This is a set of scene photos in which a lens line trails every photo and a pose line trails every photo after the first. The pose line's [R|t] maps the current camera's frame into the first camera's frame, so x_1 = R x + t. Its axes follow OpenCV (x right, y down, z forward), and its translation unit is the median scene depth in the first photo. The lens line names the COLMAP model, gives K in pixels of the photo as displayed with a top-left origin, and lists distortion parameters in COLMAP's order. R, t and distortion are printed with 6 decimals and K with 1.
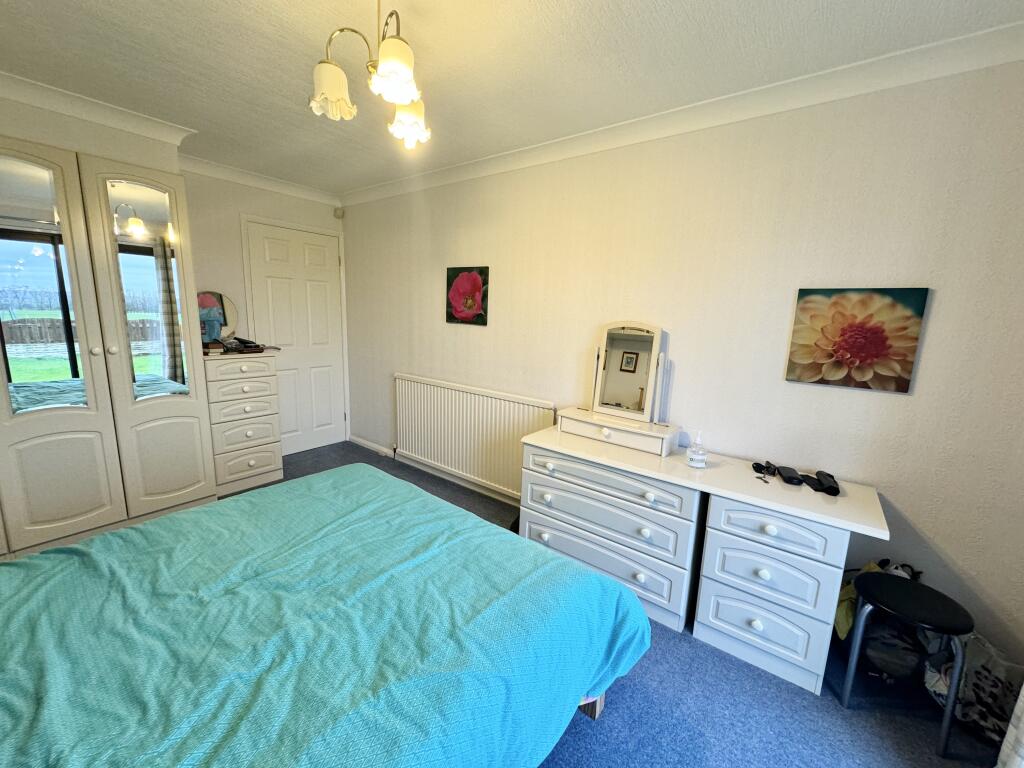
lens RADIAL K [[408.1, 0, 510.4], [0, 408.1, 385.0], [0, 0, 1]] dist [-0.000726, 0.000108]
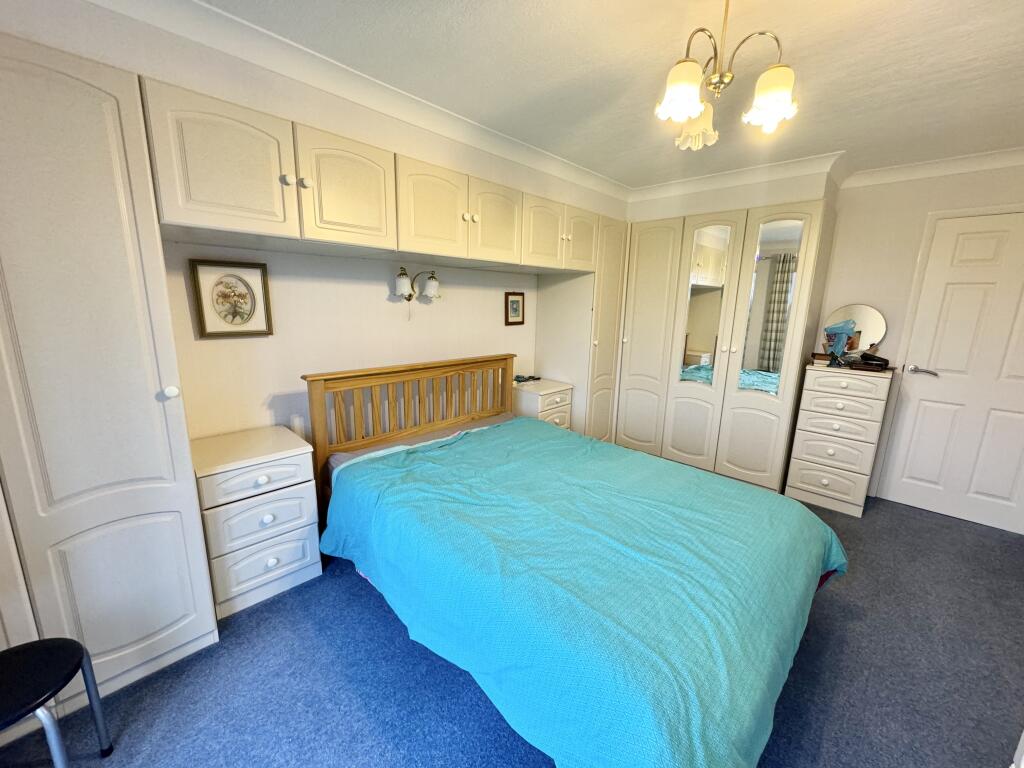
lens RADIAL K [[408.1, 0, 510.9], [0, 408.1, 384.8], [0, 0, 1]] dist [-0.000726, 0.000108]
pose [[-0.116740, 0.164628, -0.979423, 0.416004], [-0.201481, 0.961734, 0.185670, -0.067866], [0.972511, 0.219010, -0.079103, 0.366239]]
